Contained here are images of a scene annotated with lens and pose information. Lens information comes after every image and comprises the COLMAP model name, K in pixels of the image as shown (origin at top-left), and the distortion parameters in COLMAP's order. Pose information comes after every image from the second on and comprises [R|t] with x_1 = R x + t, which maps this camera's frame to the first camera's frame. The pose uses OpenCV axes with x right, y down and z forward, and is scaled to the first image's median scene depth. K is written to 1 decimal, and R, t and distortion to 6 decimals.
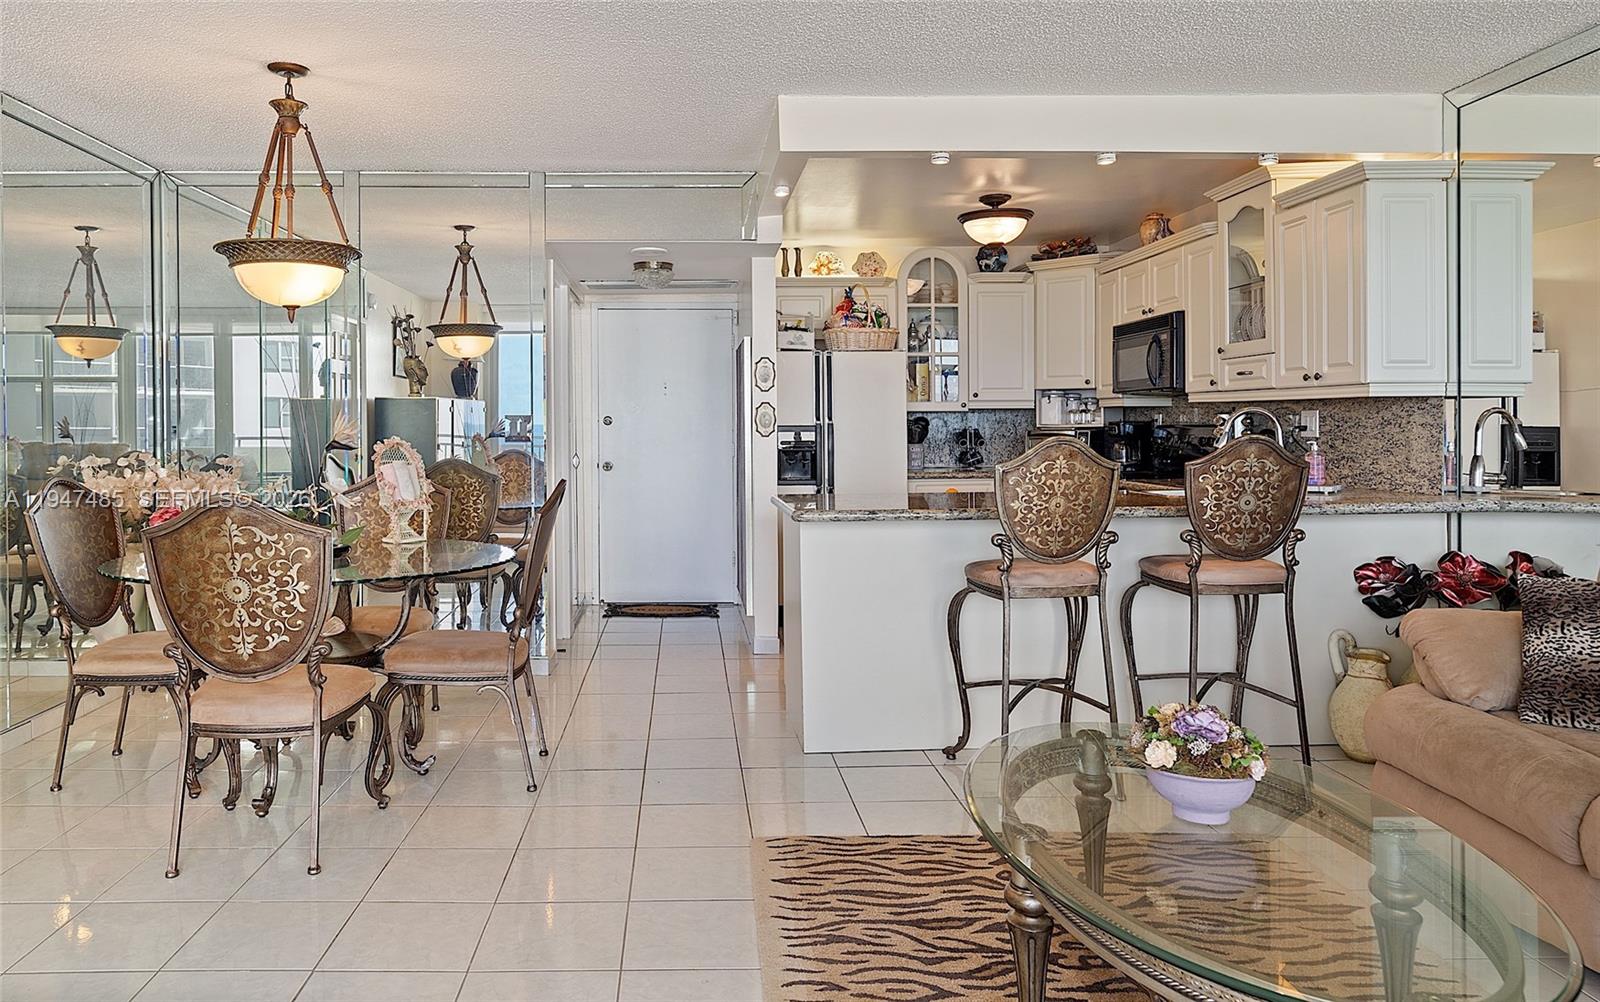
lens RADIAL K [[1066.0, 0, 704.9], [0, 1066.0, 424.6], [0, 0, 1]] dist [-0.012113, 0.005129]
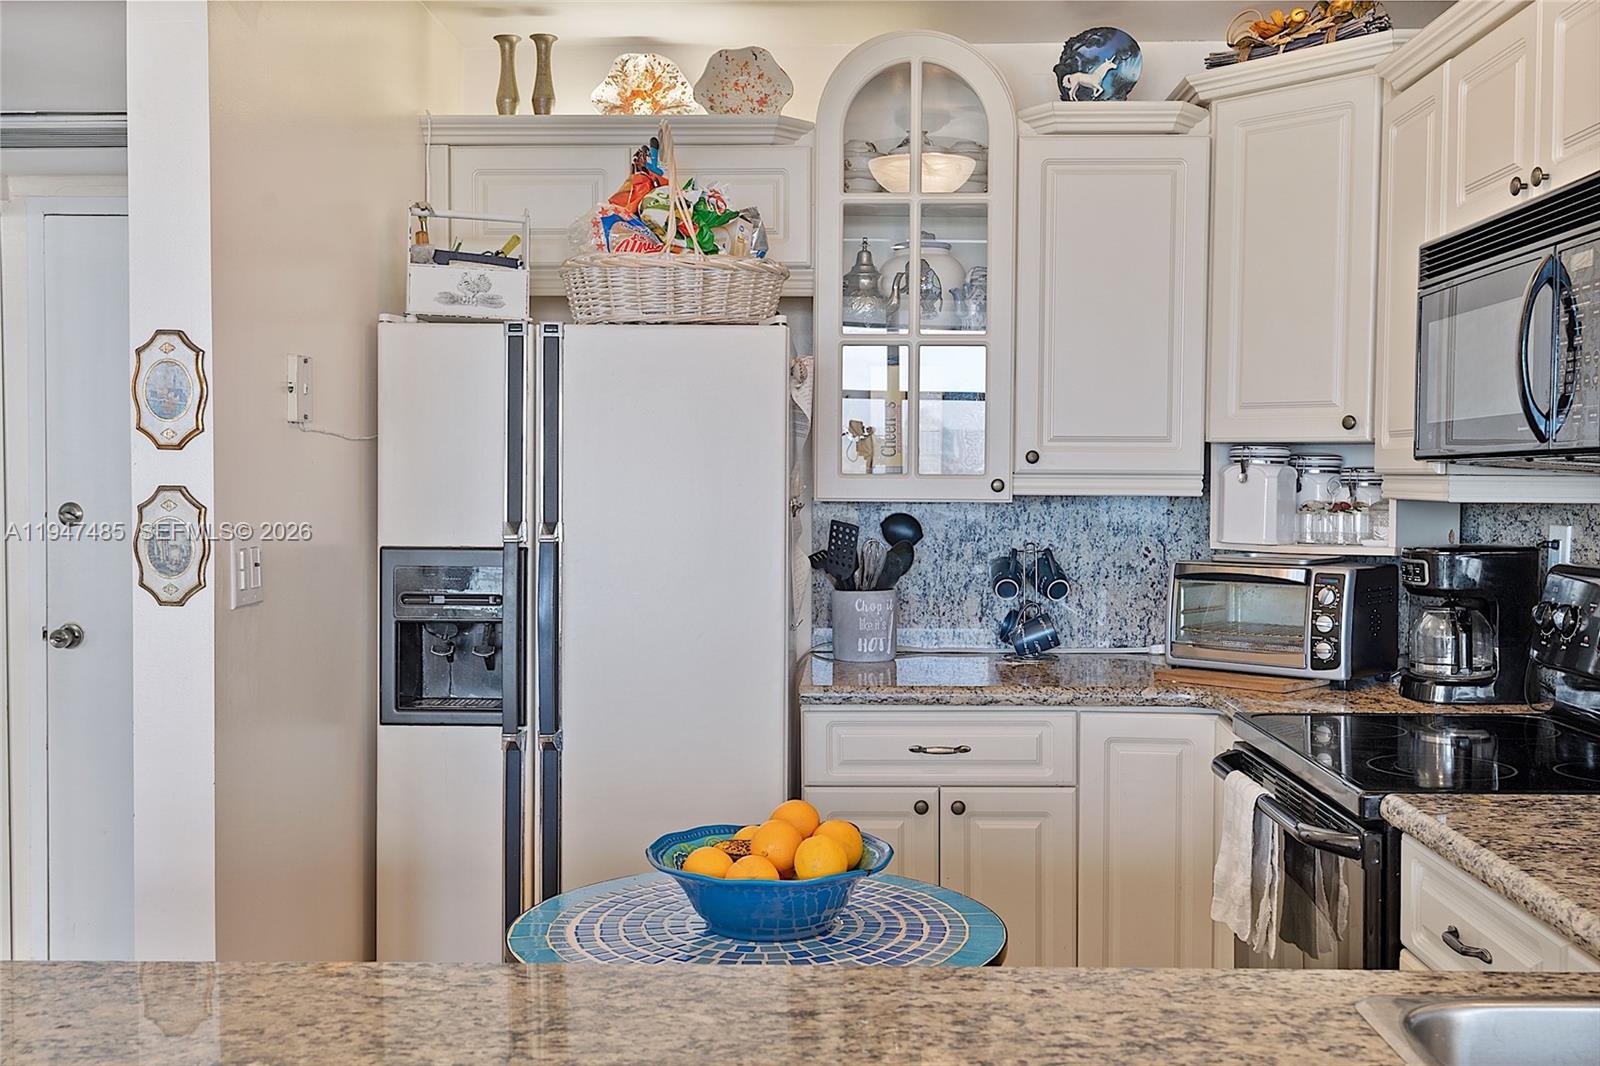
lens RADIAL K [[1540.1, 0, 861.2], [0, 1540.1, 525.6], [0, 0, 1]] dist [0.020237, 0.000000]
pose [[0.999210, 0.011488, -0.038050, 0.243508], [-0.010138, 0.999319, 0.035469, -0.025250], [0.038431, -0.035055, 0.998646, 0.550974]]
